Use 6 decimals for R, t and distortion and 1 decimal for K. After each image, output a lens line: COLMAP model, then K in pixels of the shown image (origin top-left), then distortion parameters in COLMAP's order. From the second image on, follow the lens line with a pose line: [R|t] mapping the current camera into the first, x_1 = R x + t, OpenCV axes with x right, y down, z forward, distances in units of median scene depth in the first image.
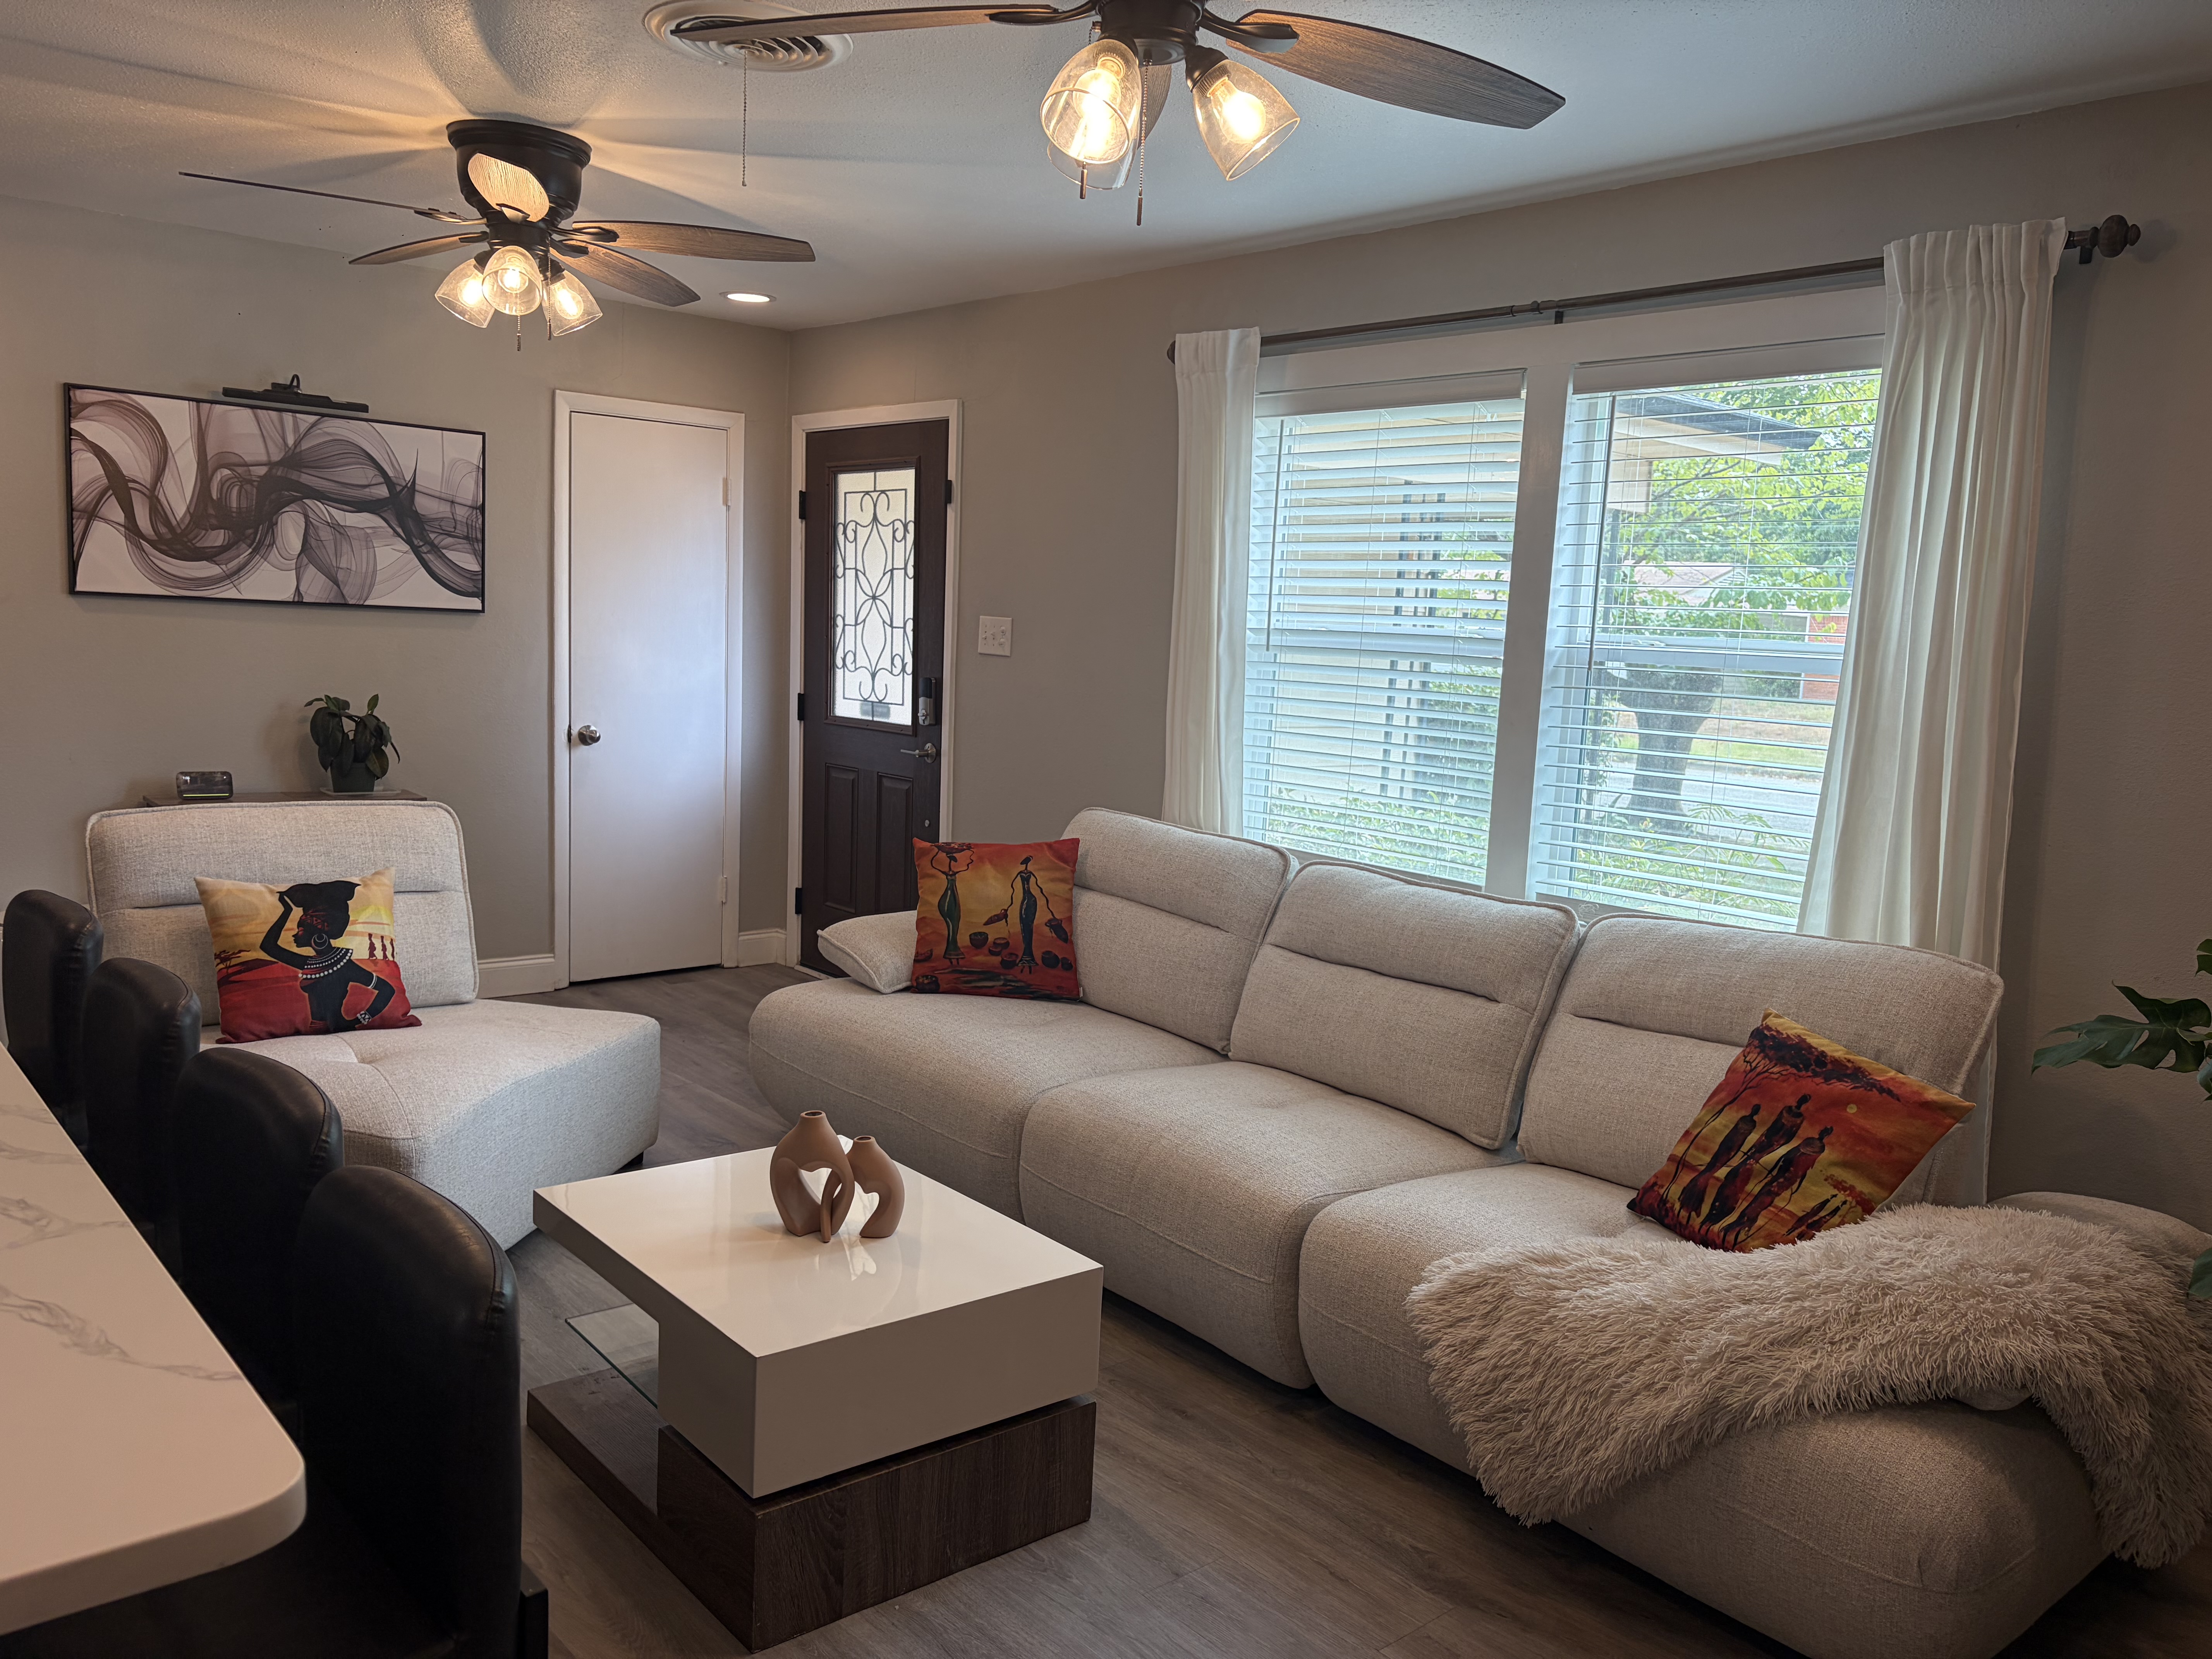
lens RADIAL K [[1685.2, 0, 1111.9], [0, 1685.2, 828.4], [0, 0, 1]] dist [0.034098, -0.009533]
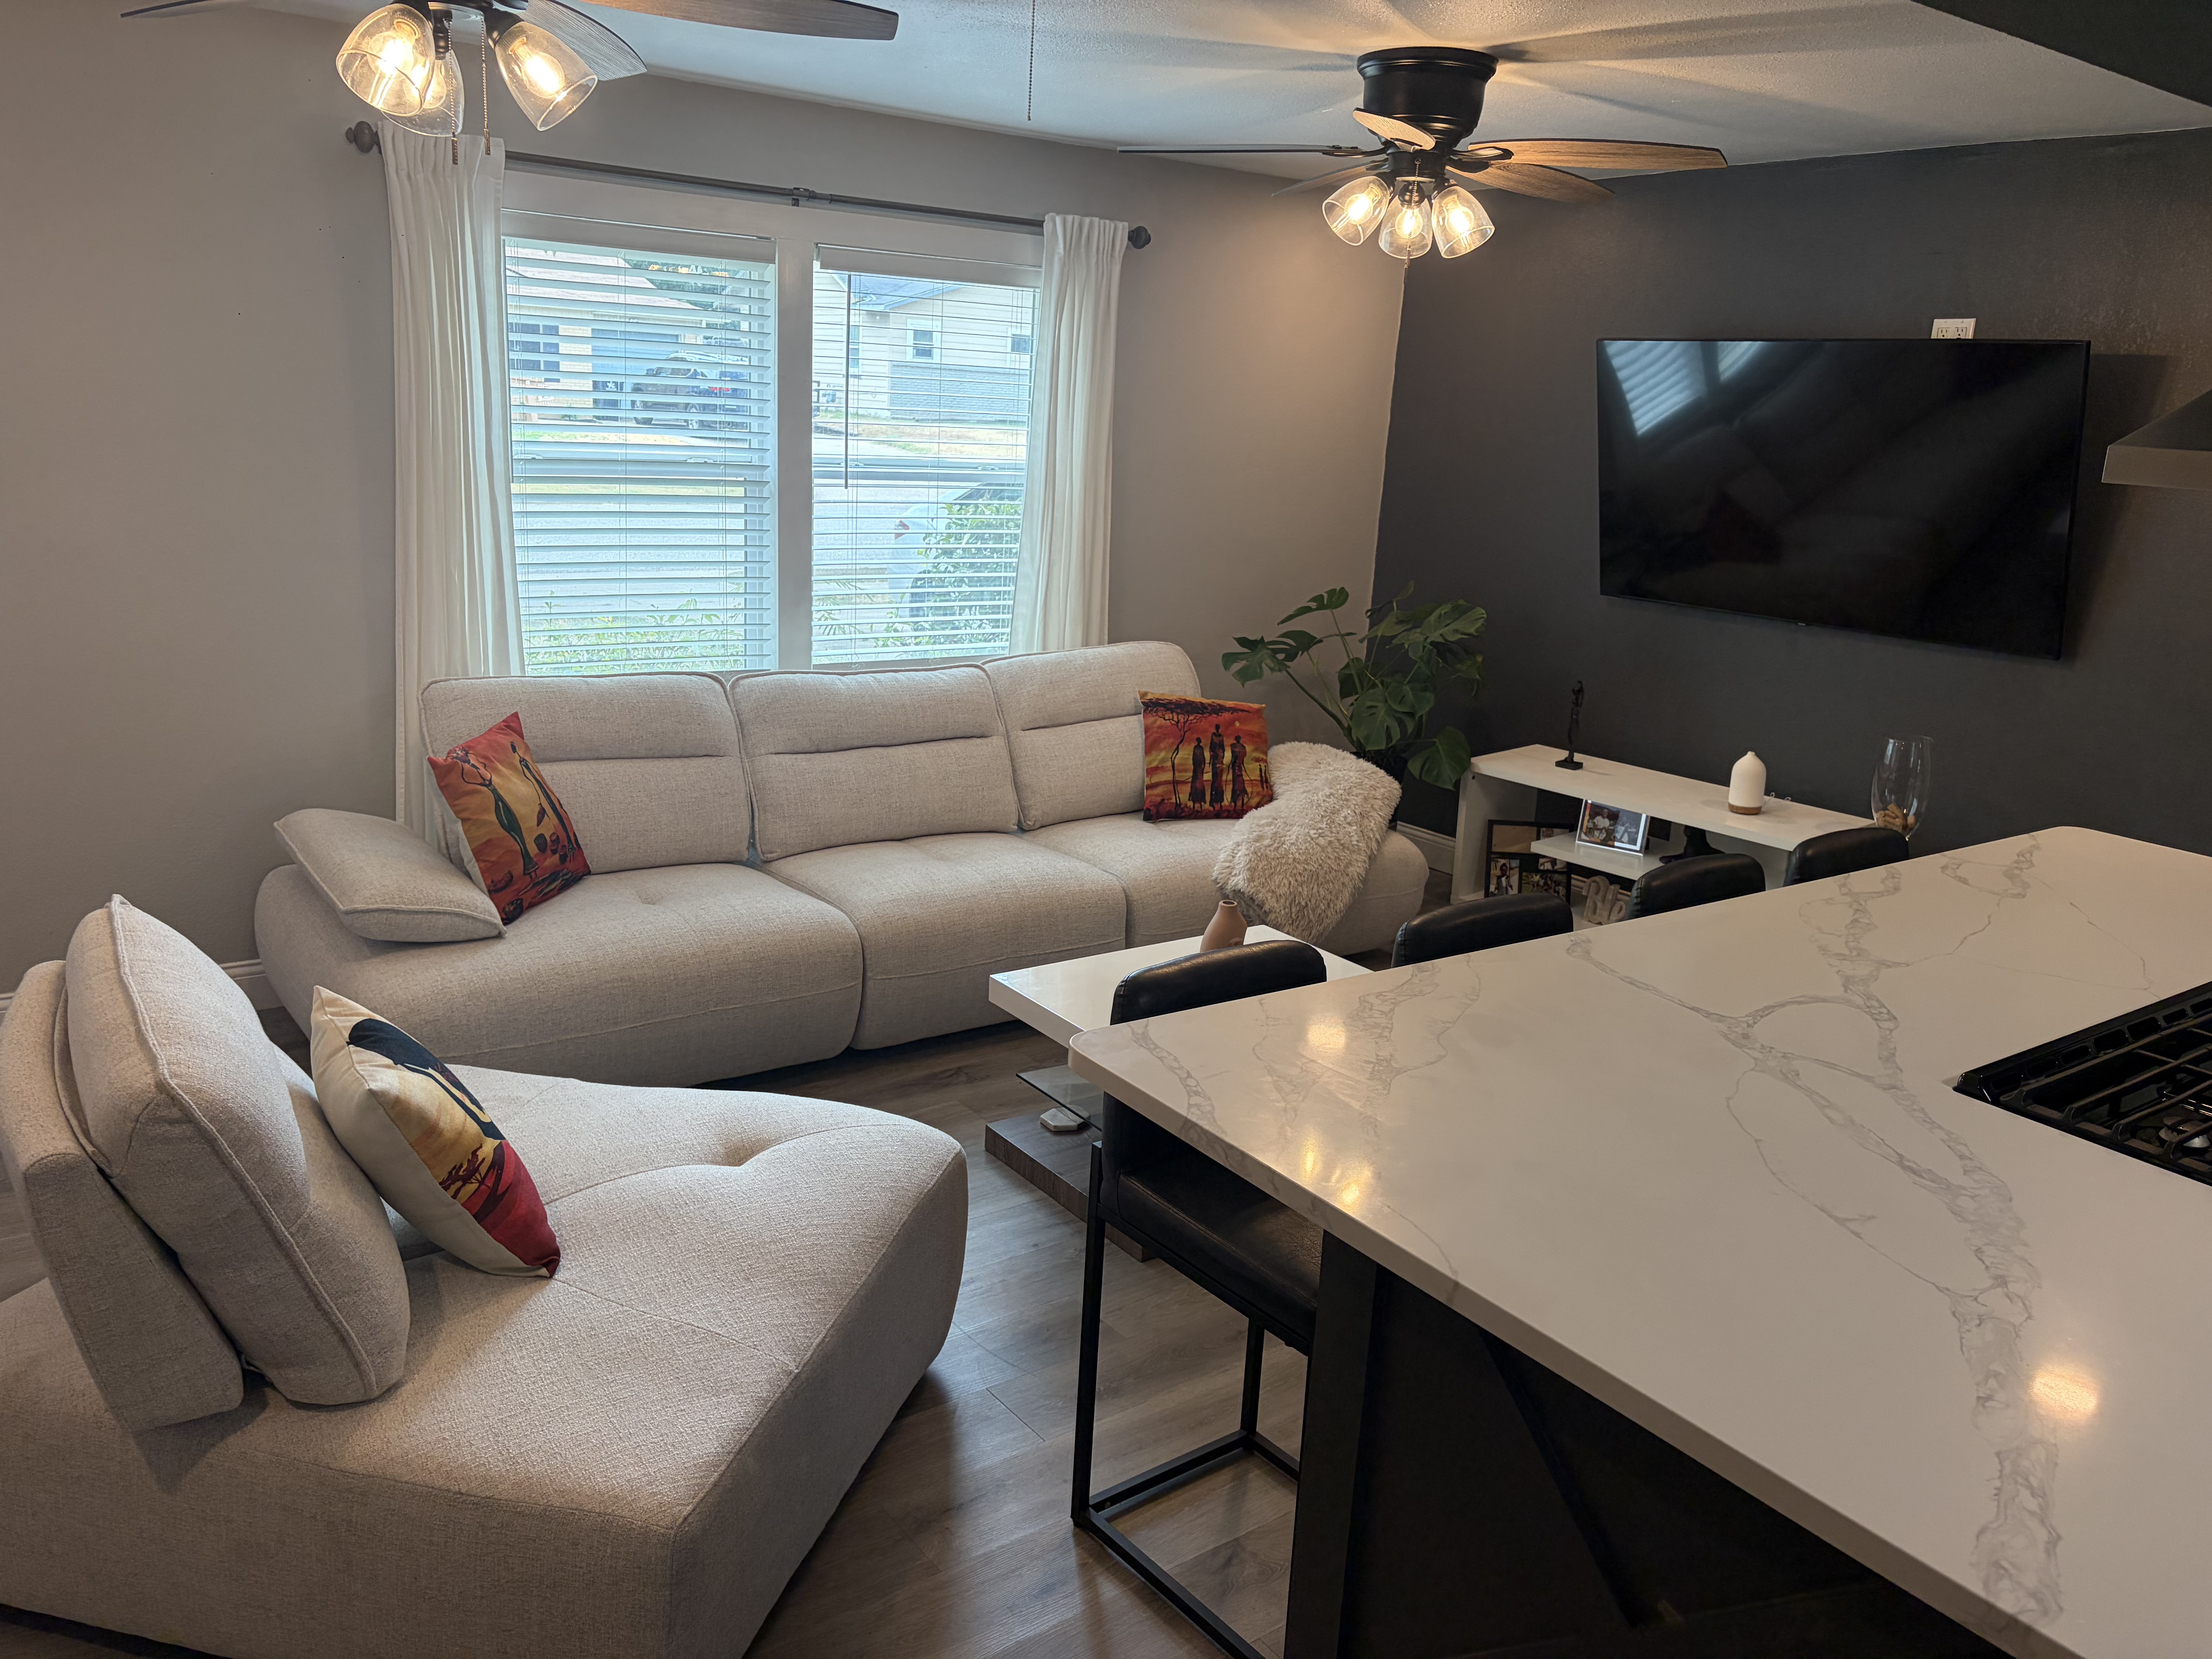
lens RADIAL K [[1685.2, 0, 1121.2], [0, 1685.2, 825.3], [0, 0, 1]] dist [0.034098, -0.009533]
pose [[0.081860, -0.293023, 0.952594, -1.035574], [0.071987, 0.955044, 0.287591, -0.206544], [-0.994041, 0.045032, 0.099274, 0.667473]]
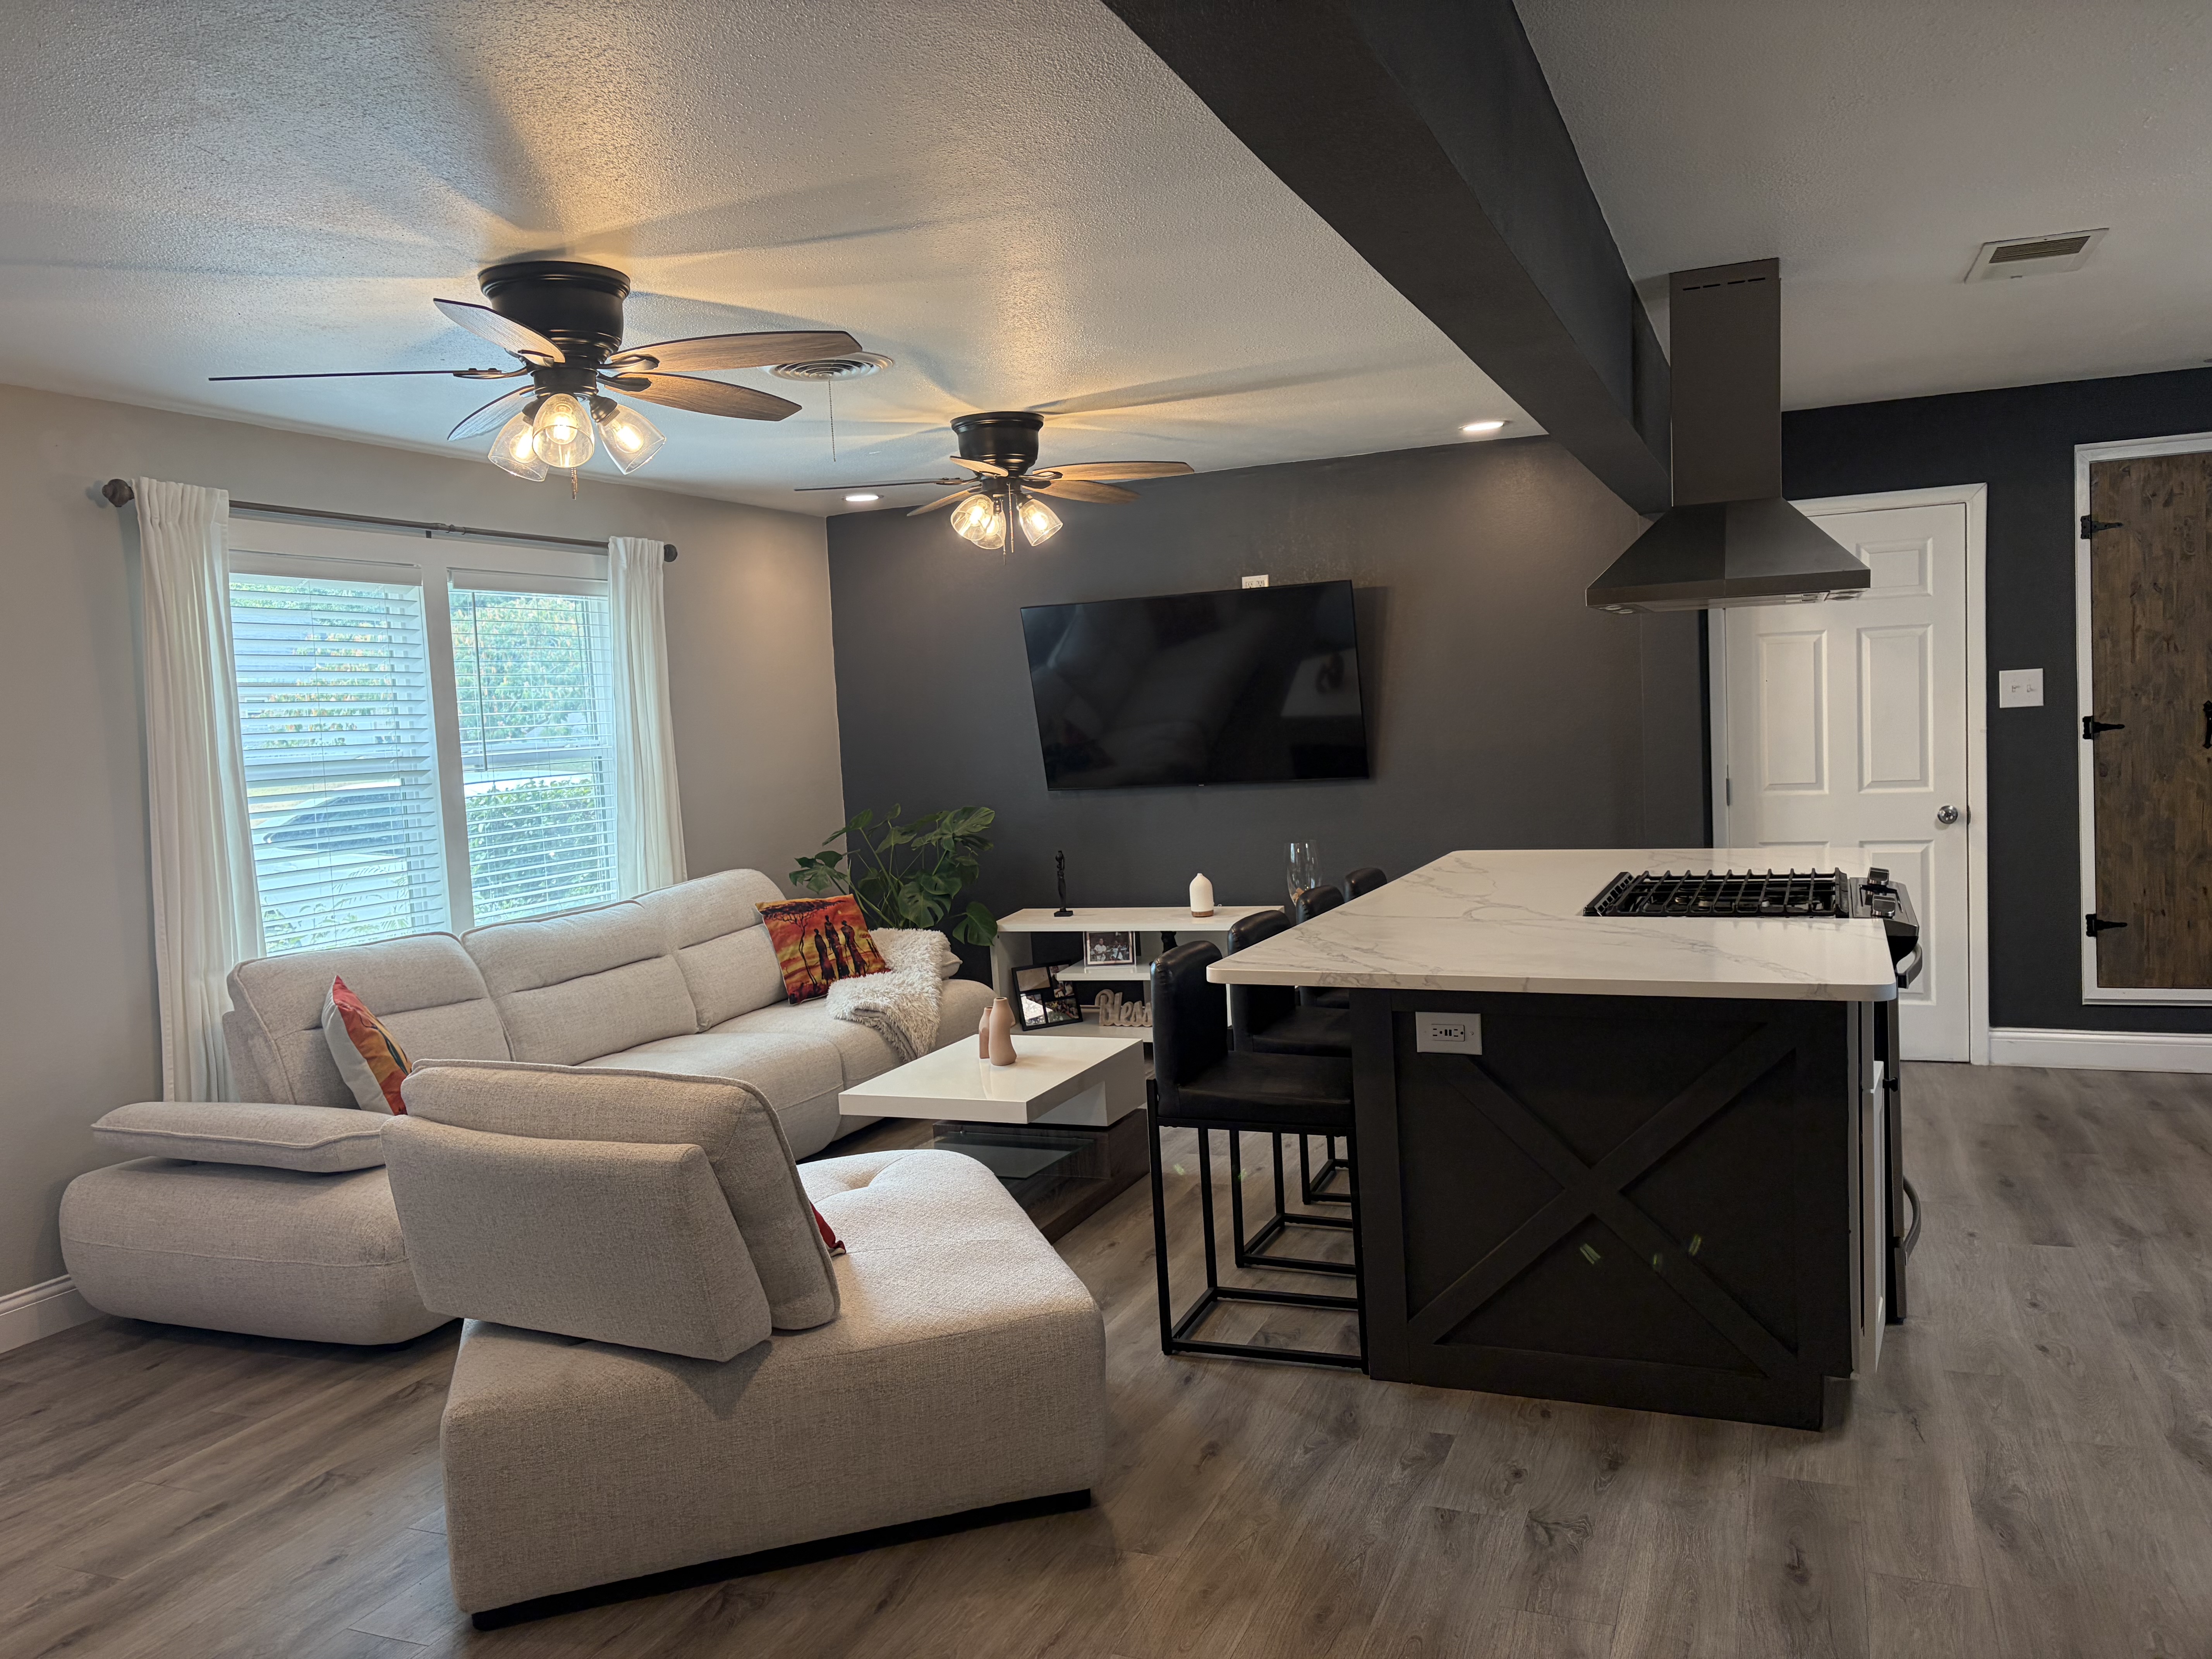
lens RADIAL K [[1685.2, 0, 1099.7], [0, 1685.2, 840.6], [0, 0, 1]] dist [0.034098, -0.009533]
pose [[-0.453818, -0.093339, 0.886192, -1.320622], [0.137240, 0.975312, 0.173006, -0.219404], [-0.880462, 0.200134, -0.429805, 1.180119]]
